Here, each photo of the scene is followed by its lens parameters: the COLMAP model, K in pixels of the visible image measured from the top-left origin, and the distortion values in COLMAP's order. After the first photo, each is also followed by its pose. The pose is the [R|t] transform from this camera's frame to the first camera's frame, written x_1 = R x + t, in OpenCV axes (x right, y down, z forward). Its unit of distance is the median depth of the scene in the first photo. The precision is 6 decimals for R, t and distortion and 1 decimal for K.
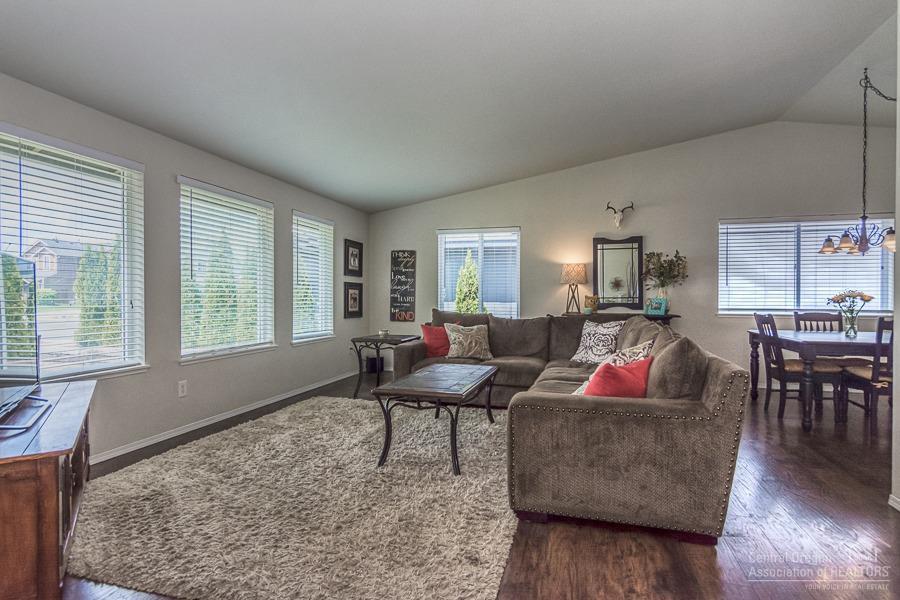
lens RADIAL K [[473.7, 0, 448.8], [0, 473.7, 300.9], [0, 0, 1]] dist [0.000885, 0.000266]
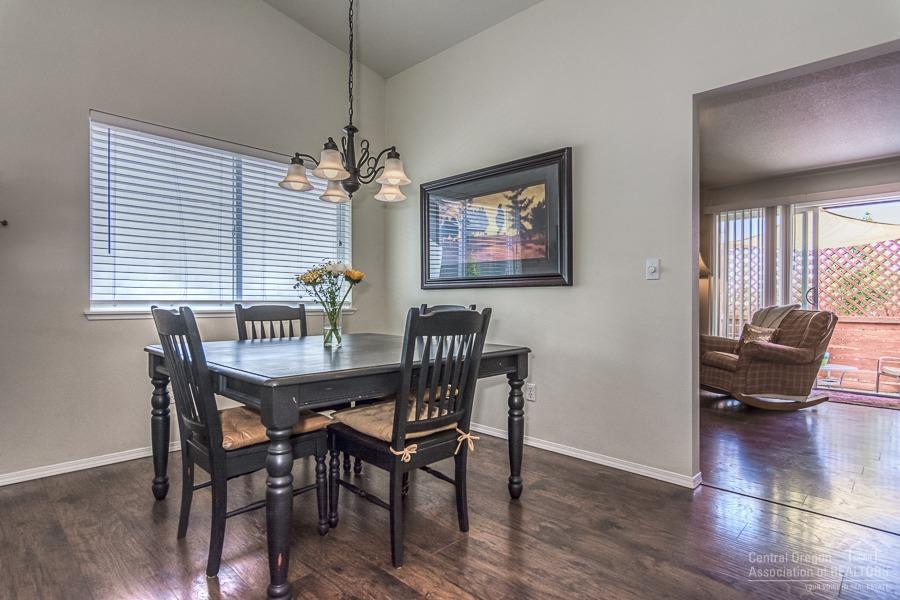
lens RADIAL K [[473.9, 0, 450.8], [0, 473.9, 304.1], [0, 0, 1]] dist [-0.000860, -0.000372]
pose [[0.474181, -0.006518, 0.880403, 0.441321], [0.003803, 0.999978, 0.005355, 0.023805], [-0.880419, 0.000809, 0.474196, 0.629567]]
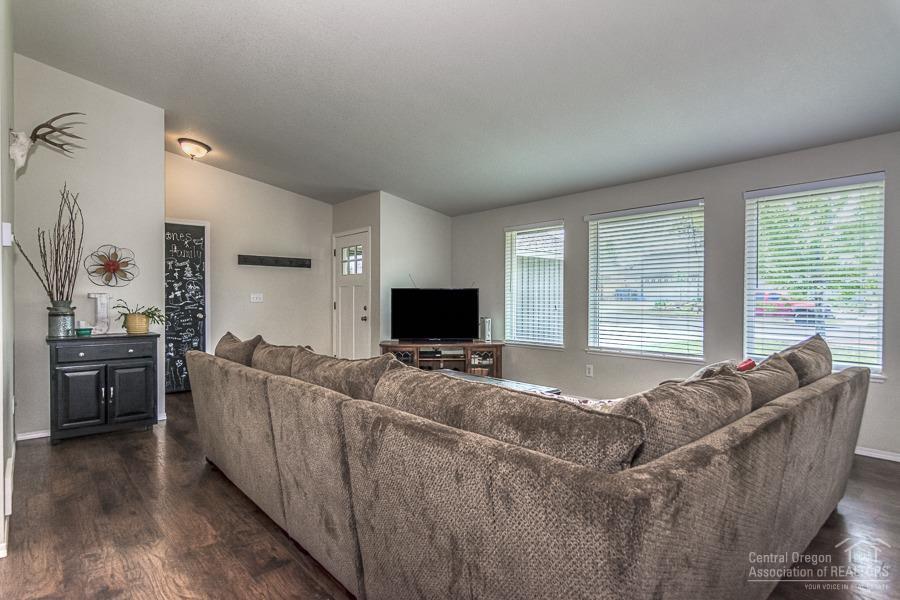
lens RADIAL K [[473.9, 0, 450.8], [0, 473.9, 304.1], [0, 0, 1]] dist [-0.000860, -0.000372]
pose [[-0.535502, 0.008036, -0.844495, 0.695765], [-0.010174, 0.999821, 0.015966, -0.020892], [0.844472, 0.017142, -0.535325, 1.219653]]
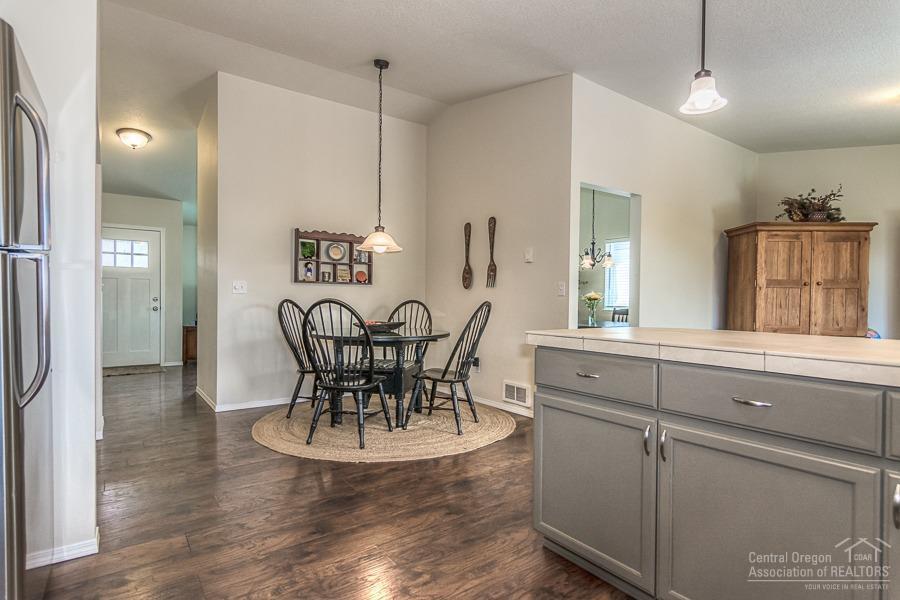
lens RADIAL K [[473.9, 0, 450.8], [0, 473.9, 304.1], [0, 0, 1]] dist [-0.000860, -0.000372]
pose [[0.788176, 0.013667, -0.615299, 1.445910], [-0.013680, 0.999895, 0.004686, 0.011249], [0.615298, 0.004724, 0.788280, -0.461603]]
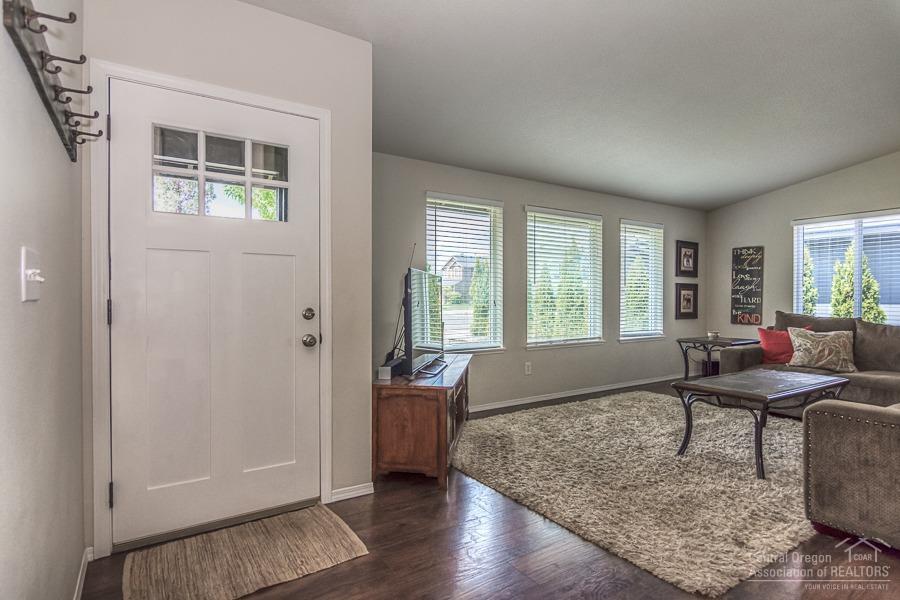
lens RADIAL K [[473.9, 0, 450.8], [0, 473.9, 304.1], [0, 0, 1]] dist [-0.000860, -0.000372]
pose [[0.753751, 0.006448, -0.657129, 0.119128], [-0.003721, 0.999978, 0.005543, 0.001150], [0.657150, -0.001733, 0.753758, -0.108814]]
